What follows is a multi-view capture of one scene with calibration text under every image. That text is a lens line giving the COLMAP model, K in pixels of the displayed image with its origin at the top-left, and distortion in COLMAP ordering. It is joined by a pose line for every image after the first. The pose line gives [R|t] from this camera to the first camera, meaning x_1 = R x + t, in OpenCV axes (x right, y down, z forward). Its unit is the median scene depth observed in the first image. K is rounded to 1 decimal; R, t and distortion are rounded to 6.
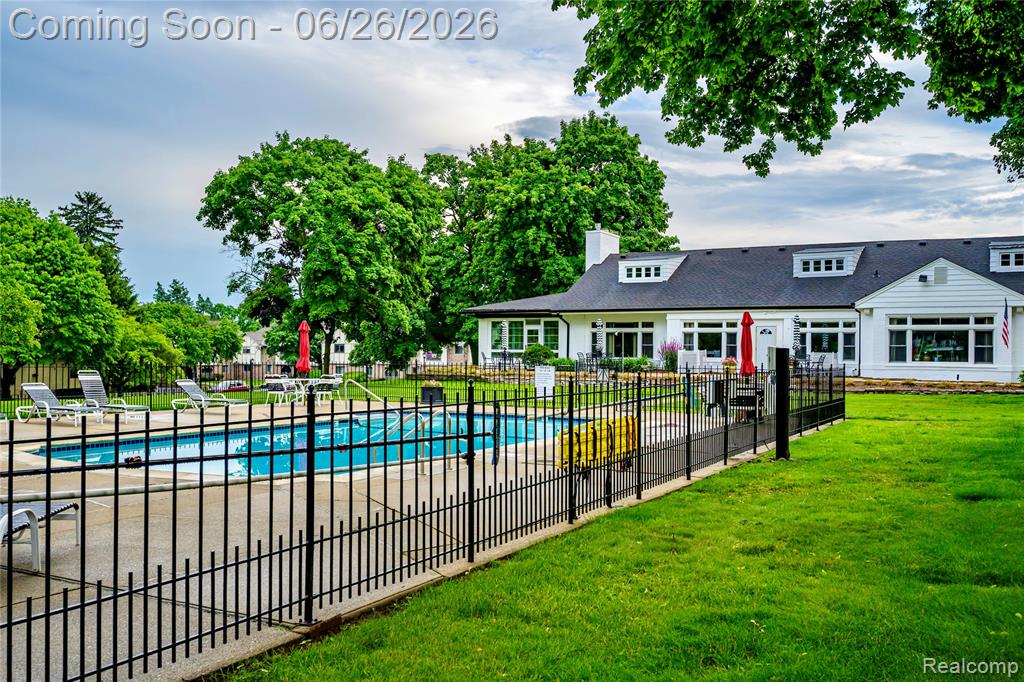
lens RADIAL K [[911.1, 0, 512.0], [0, 911.1, 341.0], [0, 0, 1]] dist [0.001535, -0.003702]
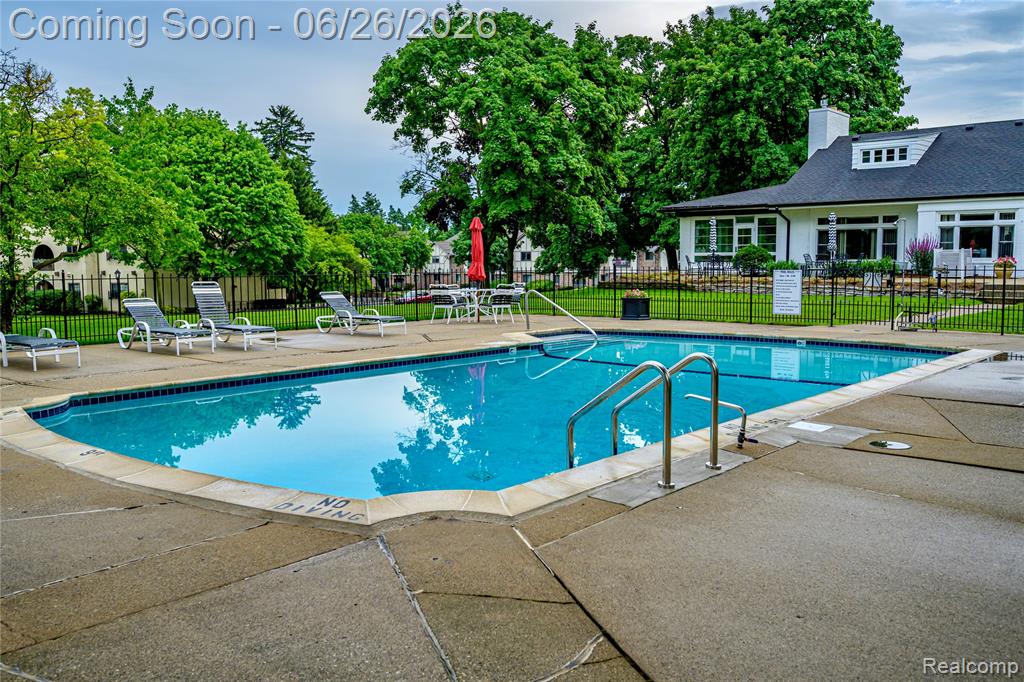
lens RADIAL K [[897.2, 0, 512.0], [0, 897.2, 341.0], [0, 0, 1]] dist [0.002561, -0.006152]
pose [[0.979064, 0.003581, -0.203521, -0.016083], [0.017201, 0.994814, 0.100249, 0.003562], [0.202824, -0.101651, 0.973925, 0.101249]]
